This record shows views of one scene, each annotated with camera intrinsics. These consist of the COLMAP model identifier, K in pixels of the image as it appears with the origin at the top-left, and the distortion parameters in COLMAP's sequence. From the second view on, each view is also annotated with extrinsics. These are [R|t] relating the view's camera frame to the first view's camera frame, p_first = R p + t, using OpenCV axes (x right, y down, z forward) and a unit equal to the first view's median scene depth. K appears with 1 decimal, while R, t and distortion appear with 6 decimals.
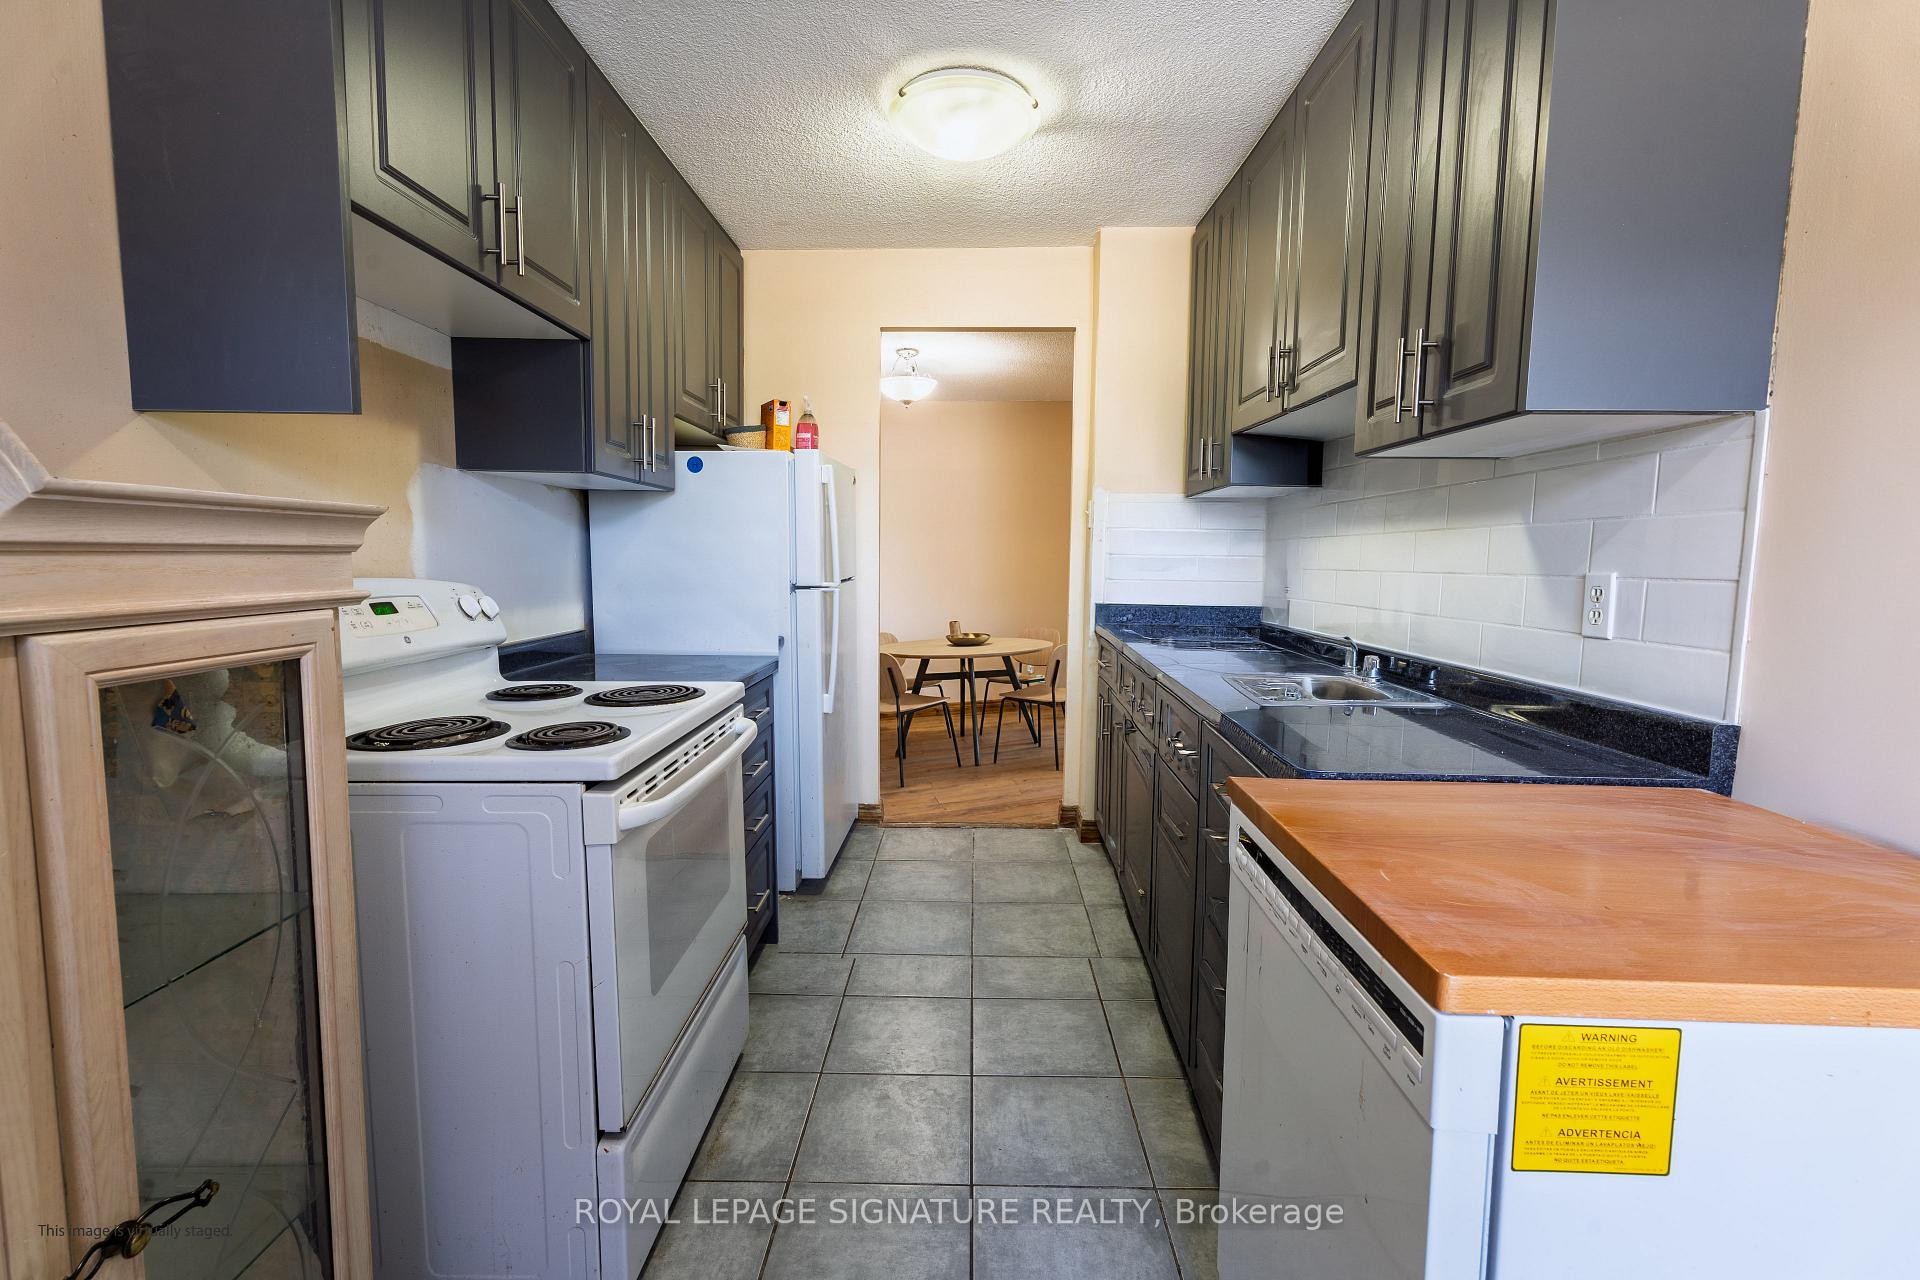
lens RADIAL K [[843.1, 0, 961.2], [0, 843.1, 630.5], [0, 0, 1]] dist [0.002549, 0.001010]
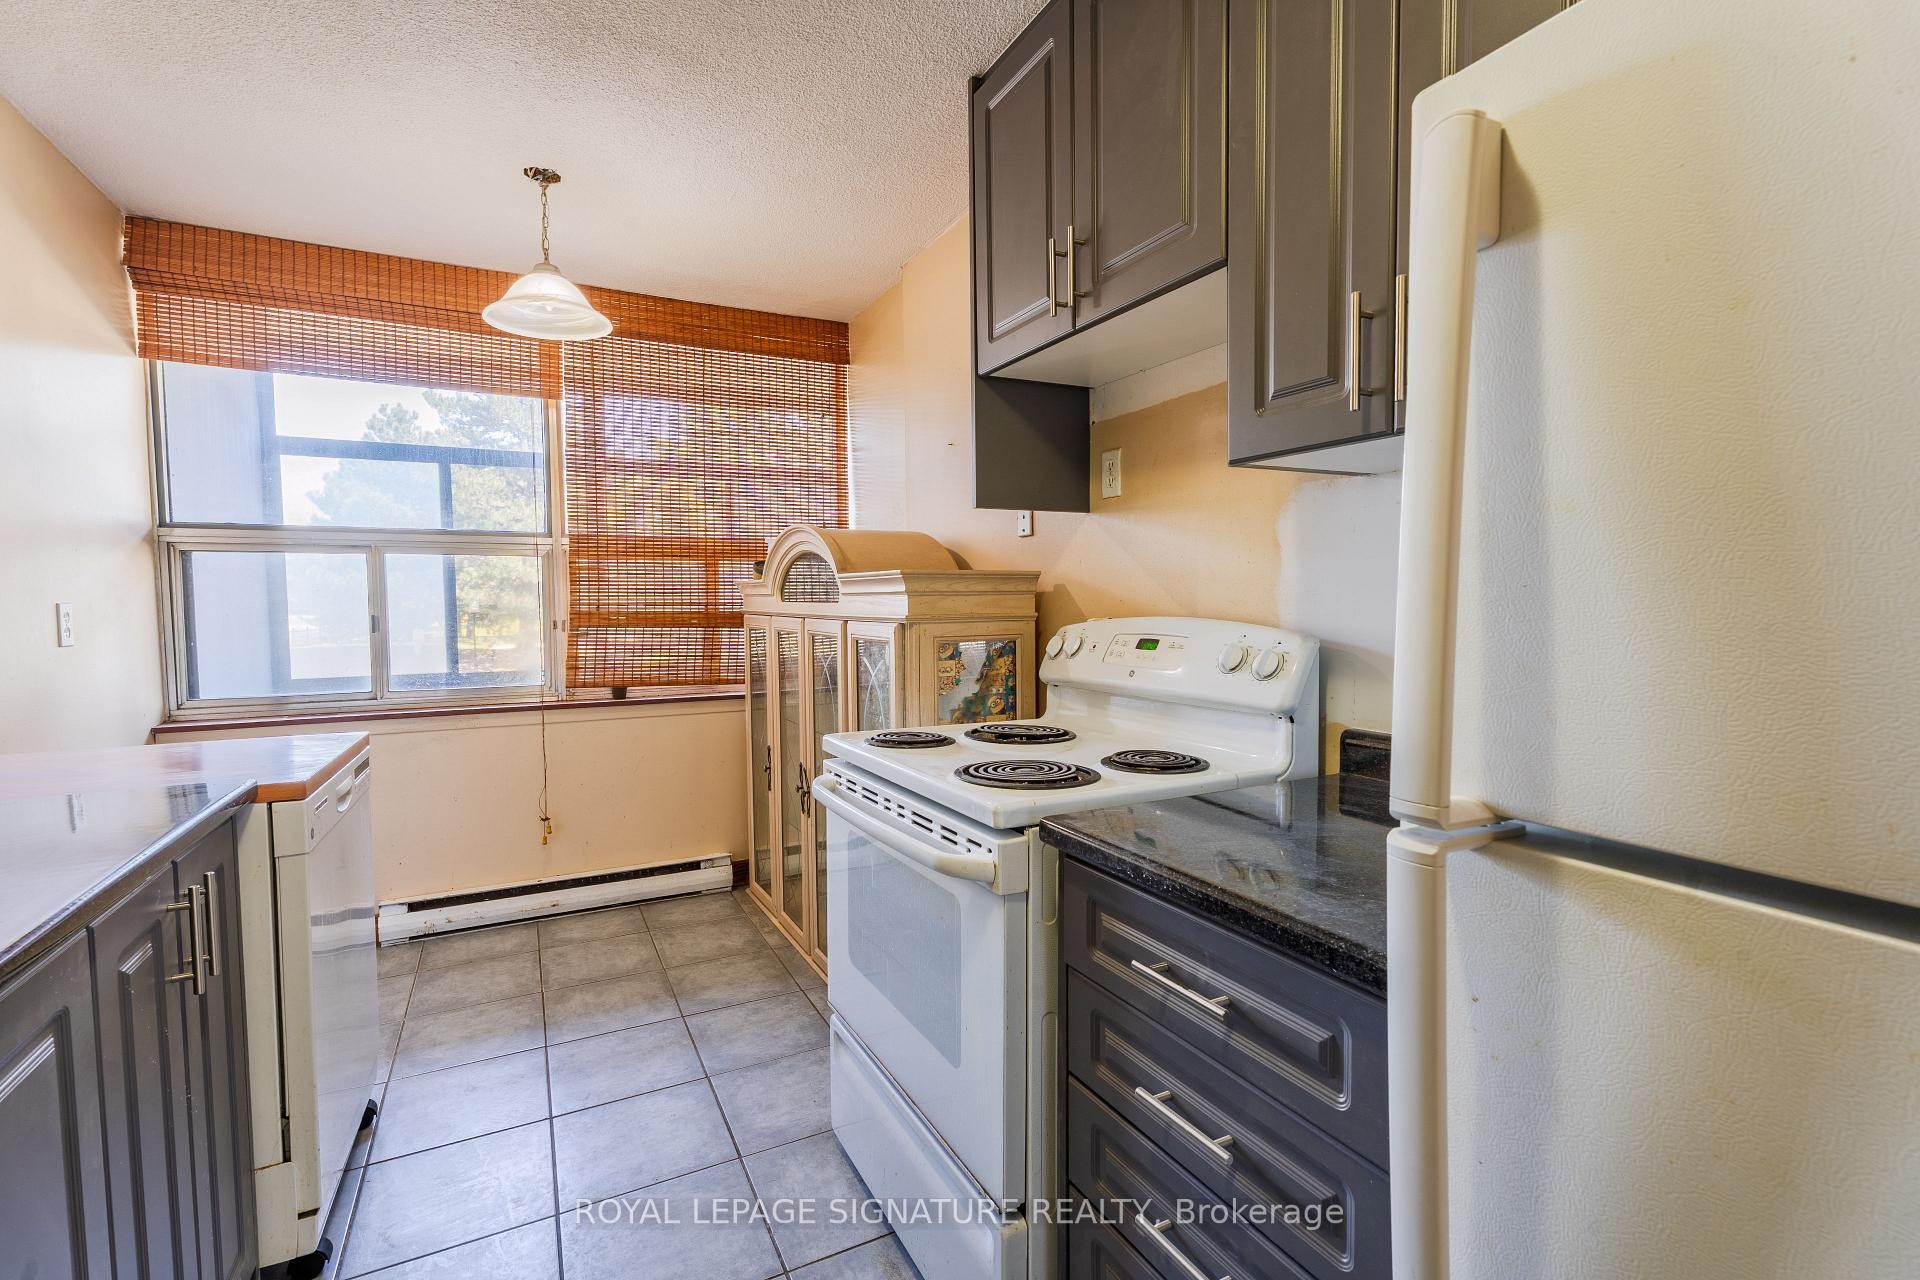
lens RADIAL K [[843.1, 0, 952.8], [0, 843.1, 635.3], [0, 0, 1]] dist [0.002549, 0.001010]
pose [[-0.880193, 0.017785, -0.474283, 0.050863], [-0.044973, 0.991676, 0.120649, -0.128919], [0.472481, 0.127524, -0.872066, 1.492363]]
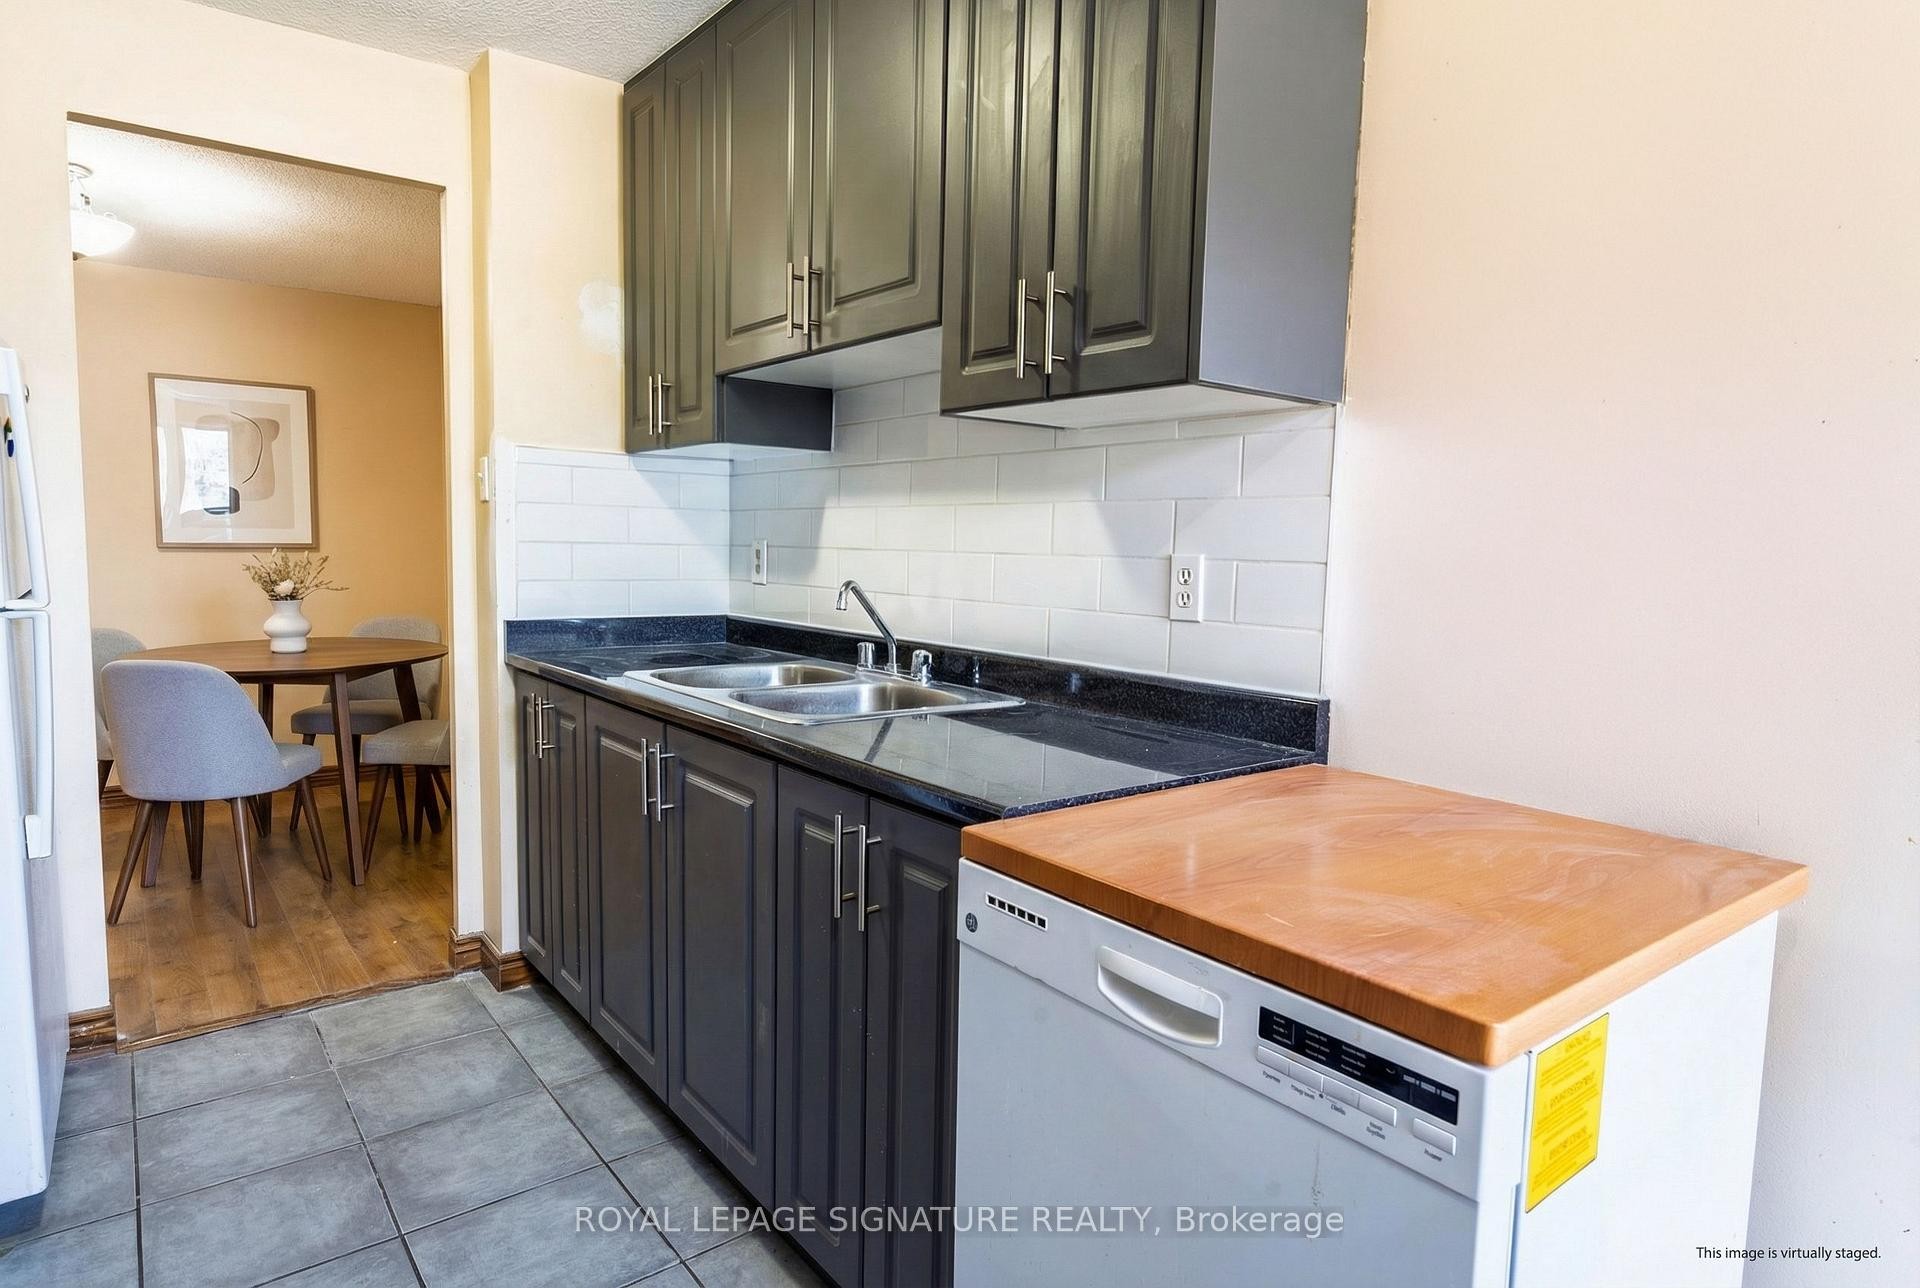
lens RADIAL K [[1053.8, 0, 950.6], [0, 1053.8, 635.1], [0, 0, 1]] dist [-0.005919, 0.000395]
pose [[0.774244, -0.050641, 0.630858, -0.164481], [0.043004, 0.998699, 0.027390, -0.014701], [-0.631425, 0.005923, 0.775415, 0.162654]]
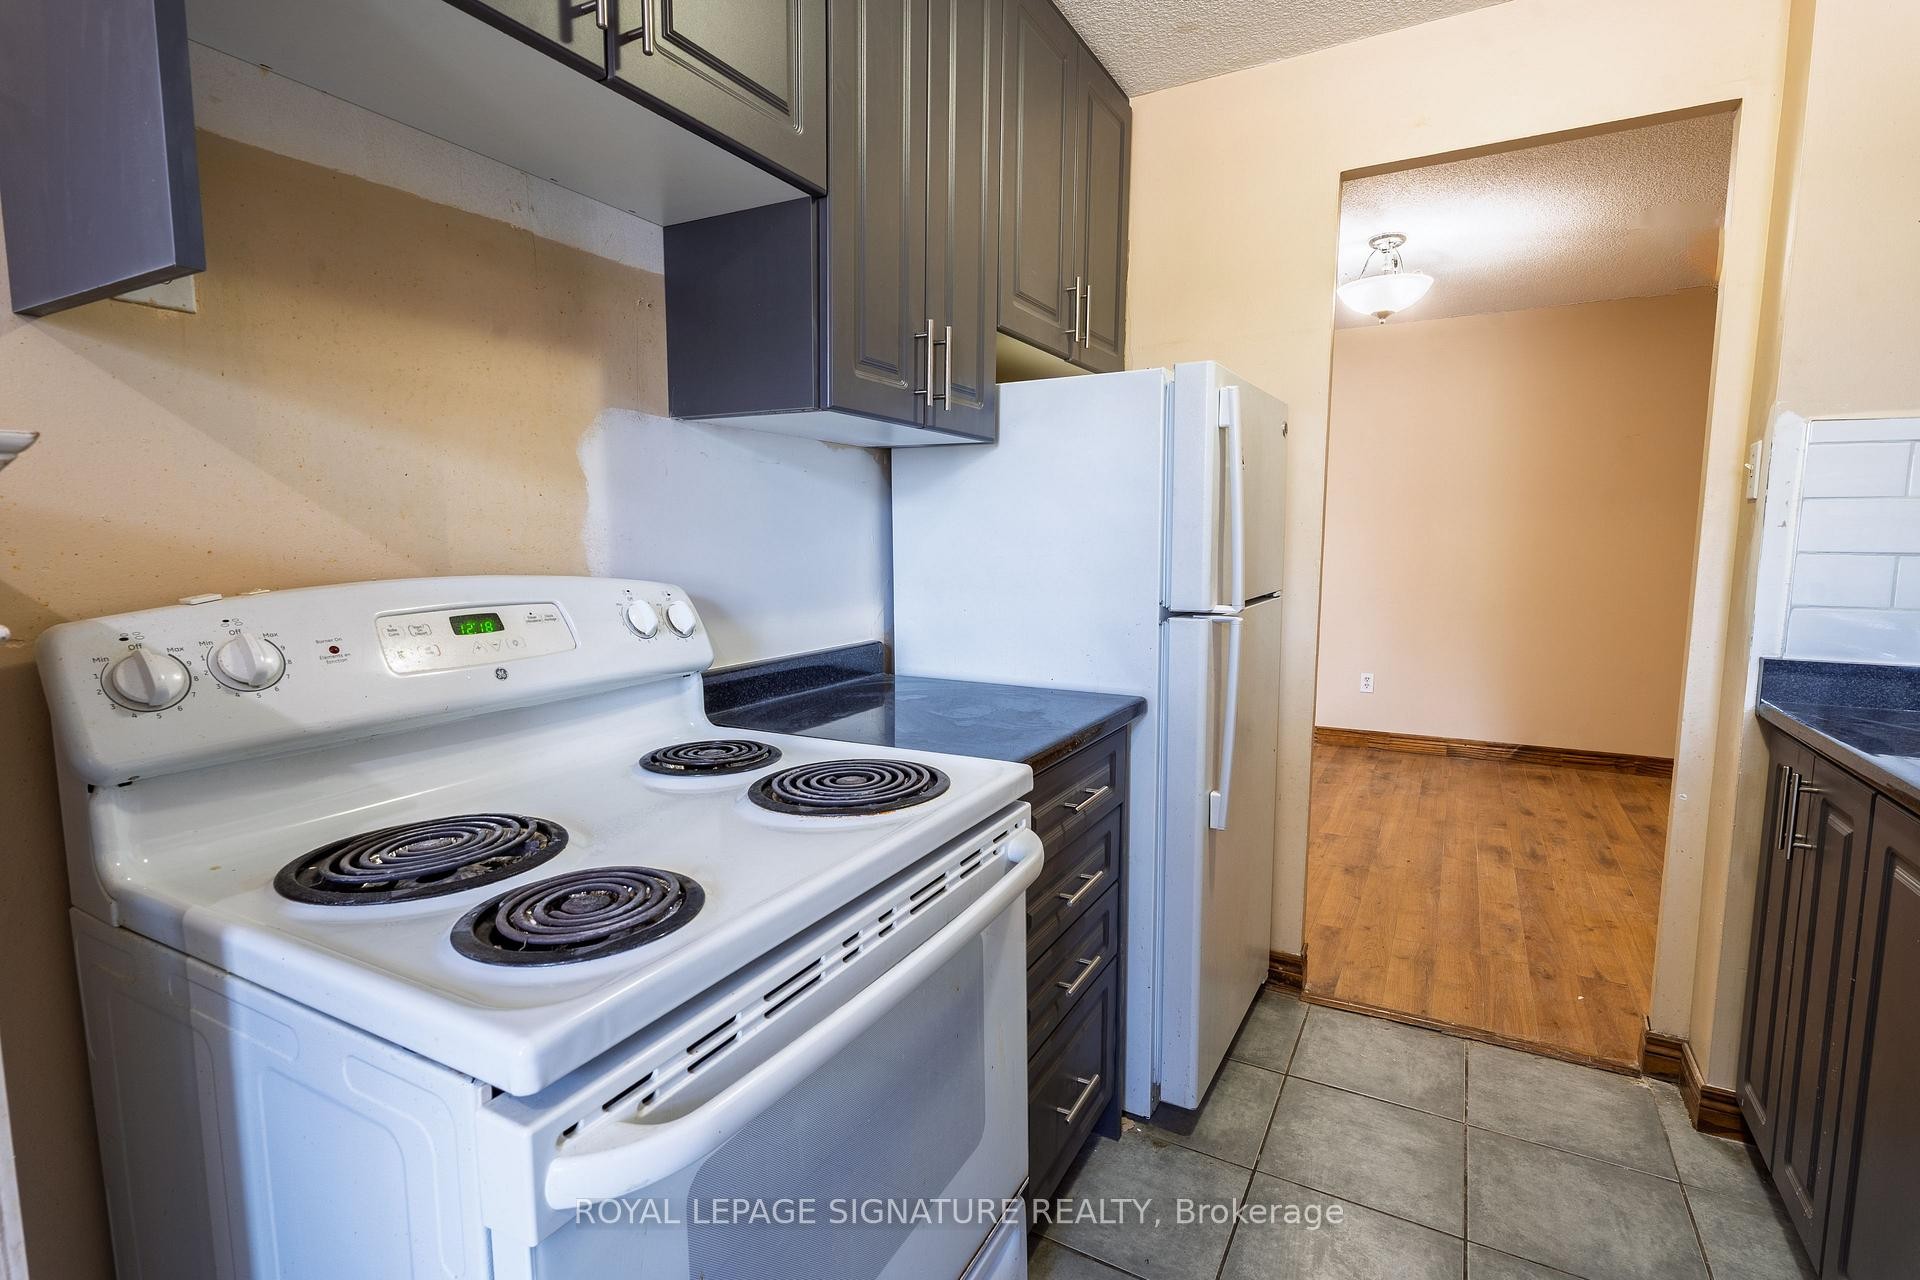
lens RADIAL K [[906.3, 0, 970.5], [0, 906.3, 633.8], [0, 0, 1]] dist [0.002104, 0.000935]
pose [[0.884936, 0.043145, -0.463710, -0.019160], [-0.035359, 0.999050, 0.025476, -0.040018], [0.464368, -0.006148, 0.885621, 0.452694]]
